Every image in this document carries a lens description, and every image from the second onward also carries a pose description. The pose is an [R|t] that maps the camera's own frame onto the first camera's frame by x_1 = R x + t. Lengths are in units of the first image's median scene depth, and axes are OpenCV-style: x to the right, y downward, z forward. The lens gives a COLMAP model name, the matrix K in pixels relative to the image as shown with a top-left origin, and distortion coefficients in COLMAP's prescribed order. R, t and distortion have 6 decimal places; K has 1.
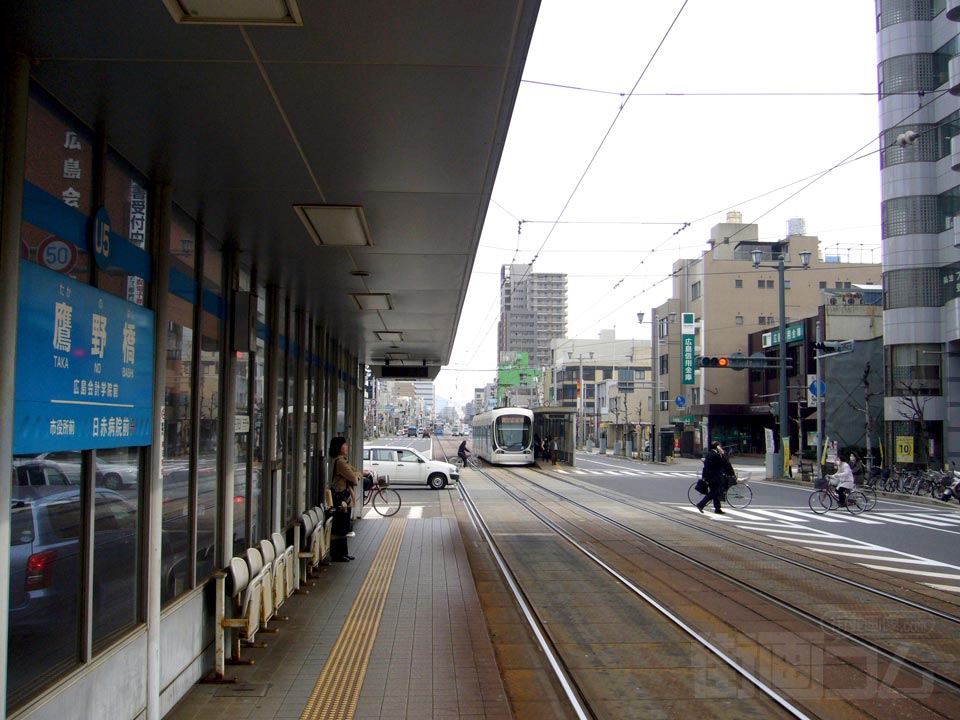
lens RADIAL K [[1047.5, 0, 480.0], [0, 1047.5, 360.0], [0, 0, 1]] dist [-0.081347, 0.030737]
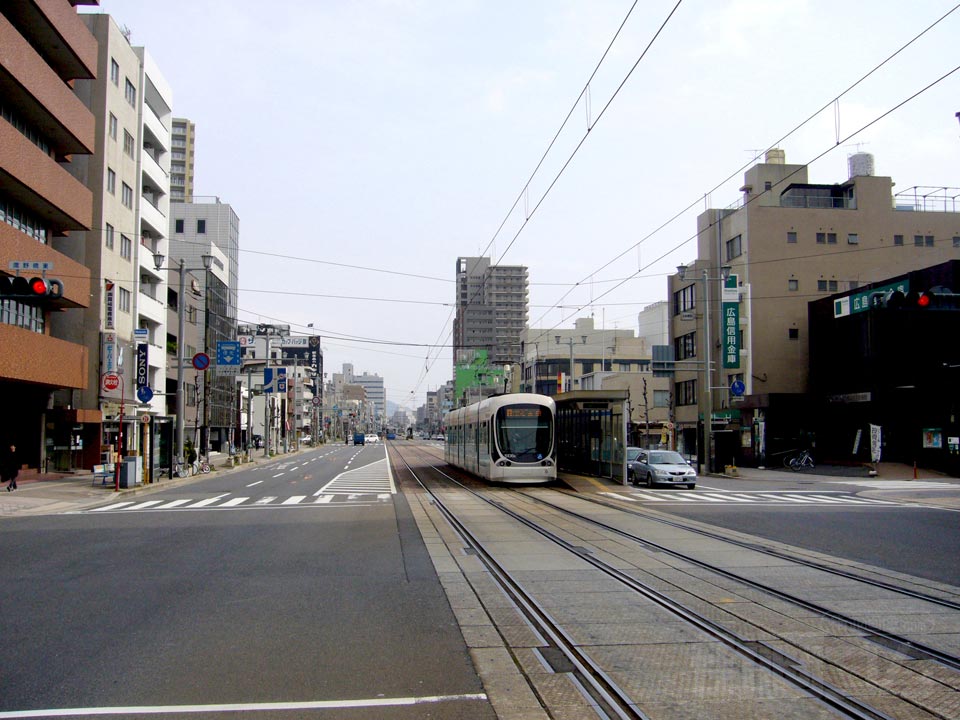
lens RADIAL K [[1047.5, 0, 480.0], [0, 1047.5, 360.0], [0, 0, 1]] dist [-0.081347, 0.030737]
pose [[0.998846, -0.004484, 0.047821, -0.016246], [0.004707, 0.999978, -0.004566, 0.018357], [-0.047799, 0.004786, 0.998845, 0.238606]]
